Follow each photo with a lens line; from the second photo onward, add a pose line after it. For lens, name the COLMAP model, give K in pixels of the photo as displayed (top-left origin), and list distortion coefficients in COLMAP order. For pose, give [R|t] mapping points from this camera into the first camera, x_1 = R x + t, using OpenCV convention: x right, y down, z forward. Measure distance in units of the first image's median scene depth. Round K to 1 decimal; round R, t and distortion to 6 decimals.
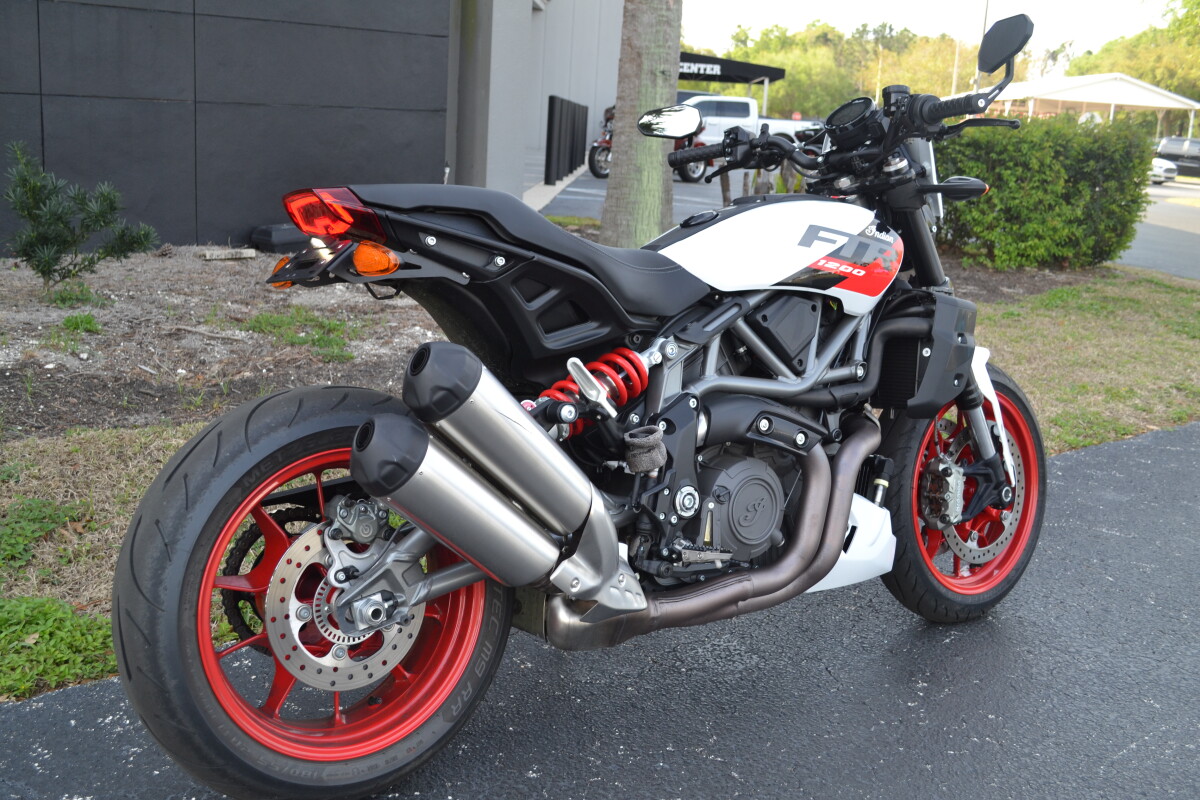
lens RADIAL K [[1232.3, 0, 600.5], [0, 1232.3, 405.3], [0, 0, 1]] dist [-0.058683, 0.000000]
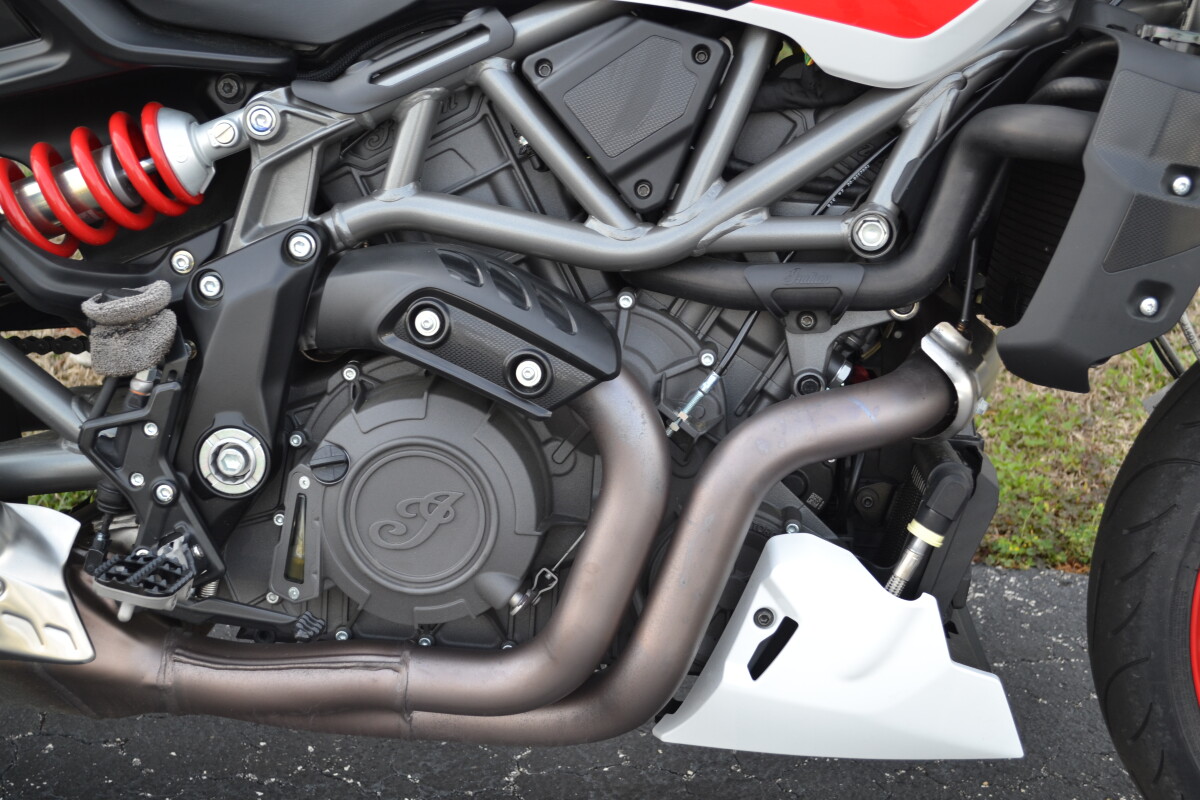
lens RADIAL K [[1880.9, 0, 600.8], [0, 1880.9, 400.7], [0, 0, 1]] dist [0.006446, 0.000000]
pose [[0.753694, 0.197999, -0.626691, 0.546566], [-0.119904, 0.978962, 0.165094, -0.066302], [0.646195, -0.049288, 0.761579, 0.520485]]
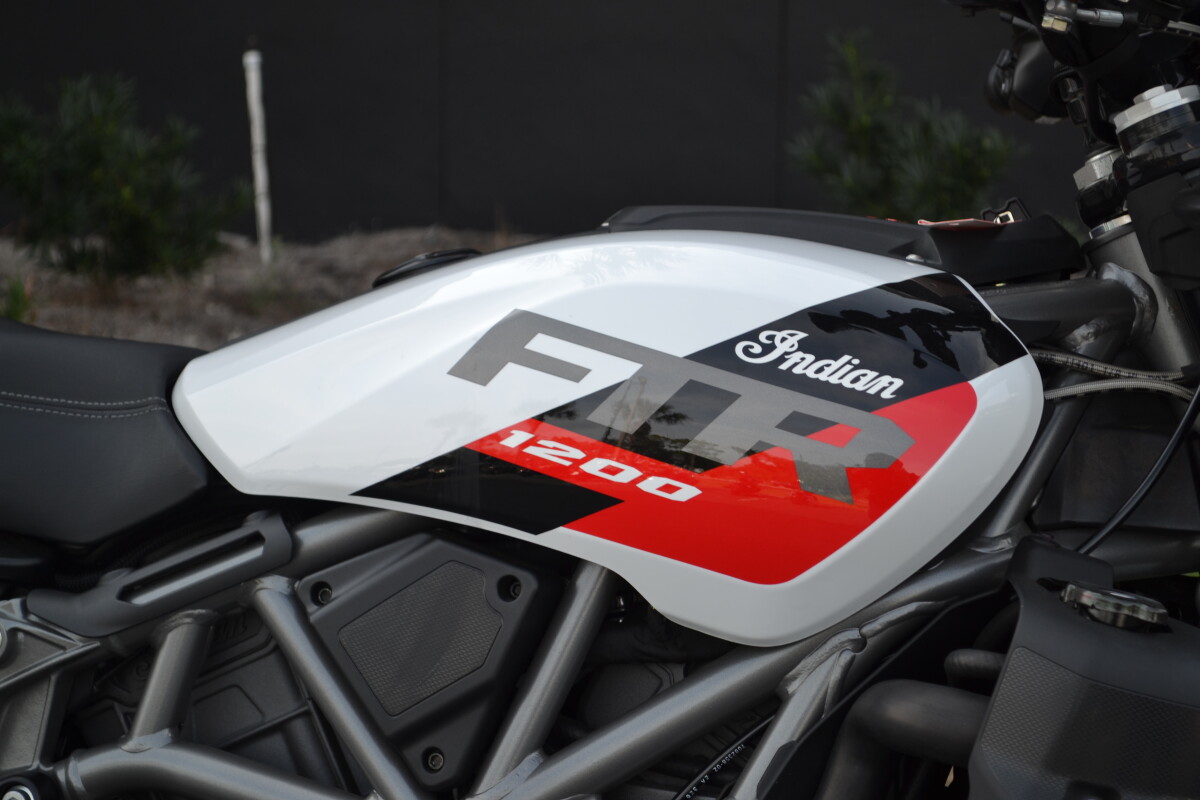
lens RADIAL K [[2772.0, 0, 597.3], [0, 2772.0, 401.2], [0, 0, 1]] dist [0.041572, 0.000000]
pose [[0.598454, 0.098438, -0.795087, 0.716480], [-0.159483, 0.987198, 0.002181, -0.128815], [0.785123, 0.125498, 0.606492, 0.605785]]
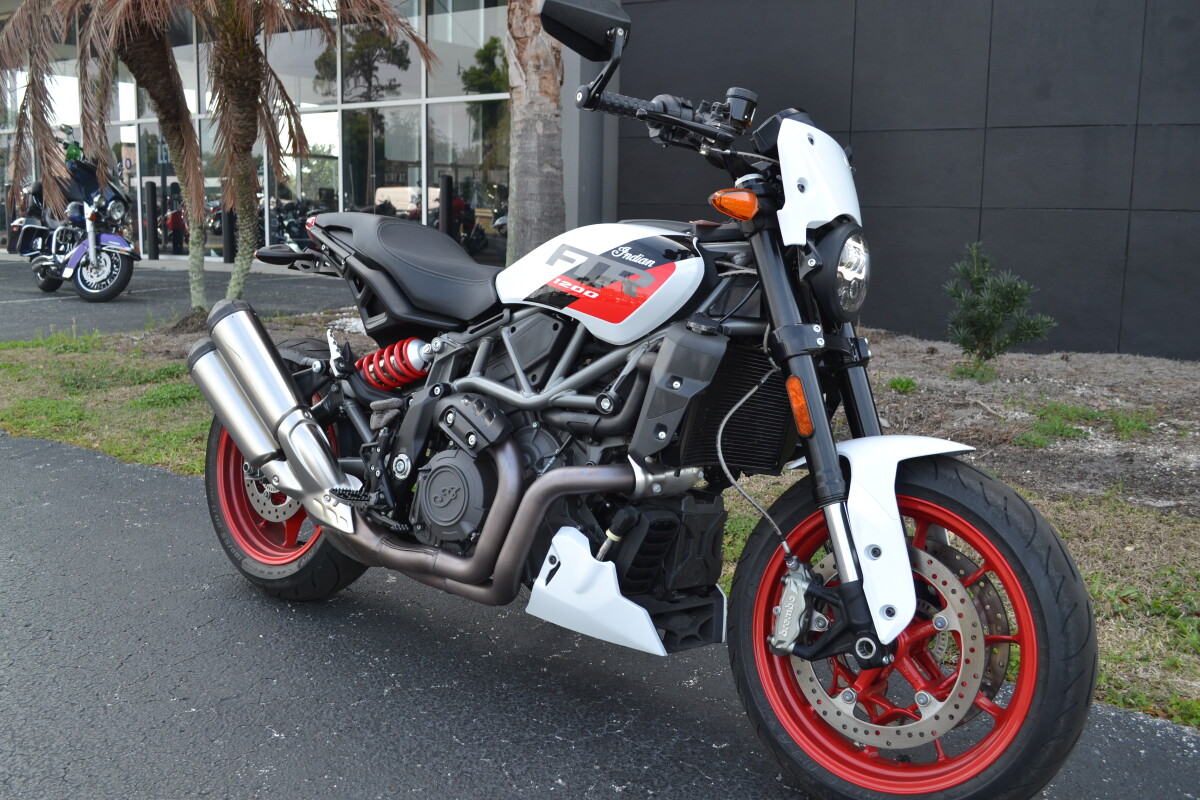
lens RADIAL K [[1097.8, 0, 601.1], [0, 1097.8, 396.2], [0, 0, 1]] dist [-0.071910, 0.000000]
pose [[0.262540, 0.105486, -0.959138, 1.042466], [-0.219139, 0.974552, 0.047198, -0.074509], [0.939708, 0.197793, 0.278975, 0.799674]]
